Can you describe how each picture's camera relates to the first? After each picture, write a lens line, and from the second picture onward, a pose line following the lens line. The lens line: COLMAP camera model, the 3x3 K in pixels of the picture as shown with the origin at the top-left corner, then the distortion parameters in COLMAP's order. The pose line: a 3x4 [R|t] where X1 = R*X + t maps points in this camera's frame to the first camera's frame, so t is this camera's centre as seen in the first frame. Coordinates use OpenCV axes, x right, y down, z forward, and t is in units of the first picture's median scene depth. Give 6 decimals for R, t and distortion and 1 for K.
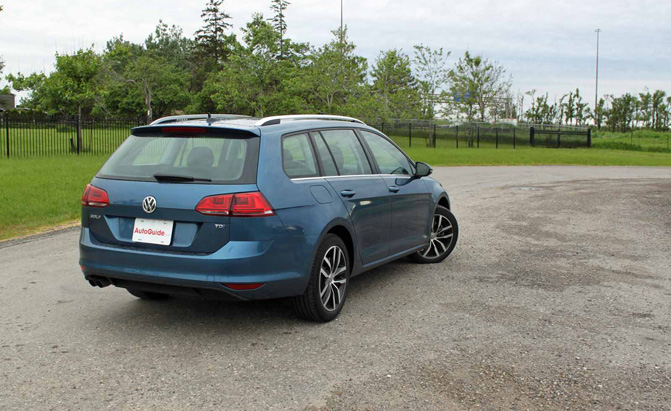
lens RADIAL K [[780.0, 0, 332.6], [0, 780.0, 203.1], [0, 0, 1]] dist [-0.073758, 0.000000]
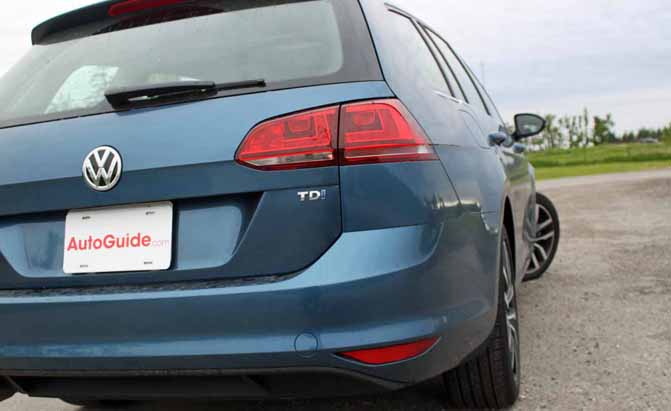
lens RADIAL K [[772.2, 0, 332.1], [0, 772.2, 209.4], [0, 0, 1]] dist [-0.055739, 0.000000]
pose [[0.986373, -0.107477, 0.124569, -0.174304], [0.114711, 0.992016, -0.052407, 0.054050], [-0.117942, 0.065982, 0.990826, 0.617677]]
